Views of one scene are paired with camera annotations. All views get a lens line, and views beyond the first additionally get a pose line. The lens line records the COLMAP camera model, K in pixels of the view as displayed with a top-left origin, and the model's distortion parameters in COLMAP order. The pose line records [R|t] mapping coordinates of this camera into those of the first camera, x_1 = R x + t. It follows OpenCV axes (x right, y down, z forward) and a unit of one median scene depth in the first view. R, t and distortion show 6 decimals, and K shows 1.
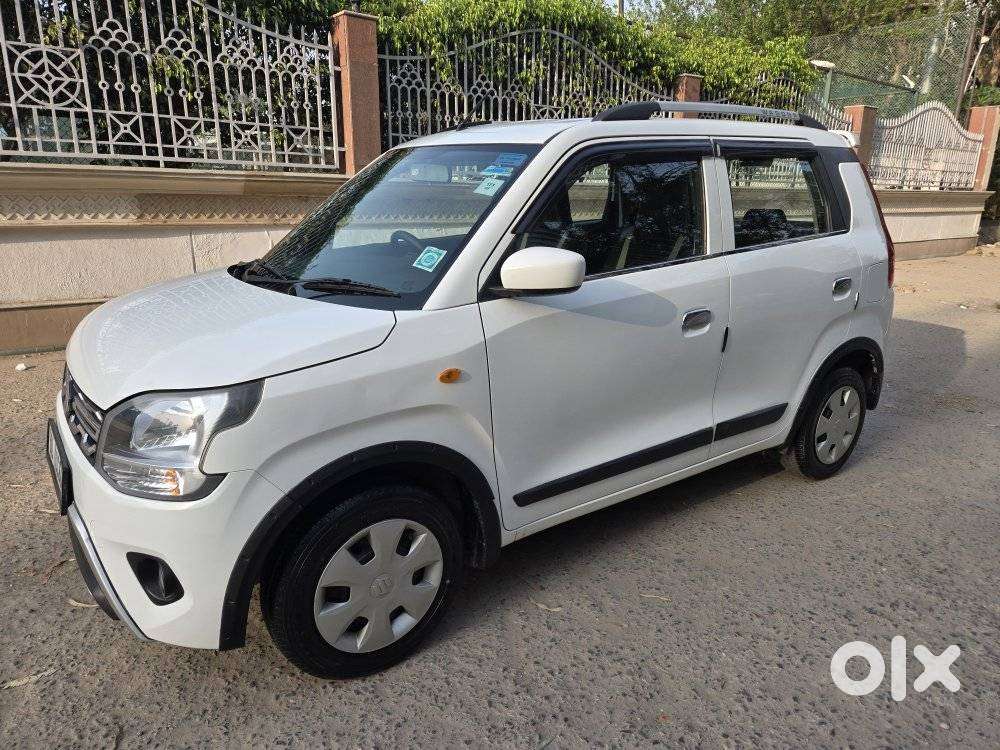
lens RADIAL K [[679.0, 0, 517.0], [0, 679.0, 370.7], [0, 0, 1]] dist [0.062489, -0.041592]
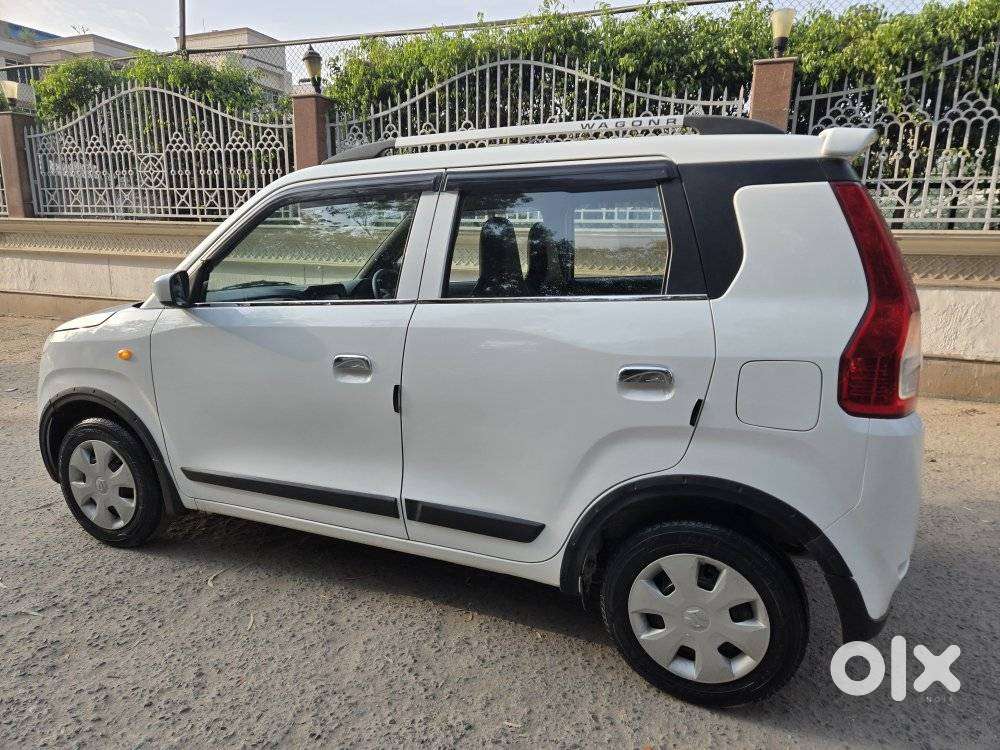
lens RADIAL K [[679.0, 0, 494.7], [0, 679.0, 372.3], [0, 0, 1]] dist [0.062489, -0.041592]
pose [[0.494903, 0.162785, -0.853564, 1.267850], [-0.233621, 0.971055, 0.049737, -0.174210], [0.836954, 0.174796, 0.518608, 0.756188]]
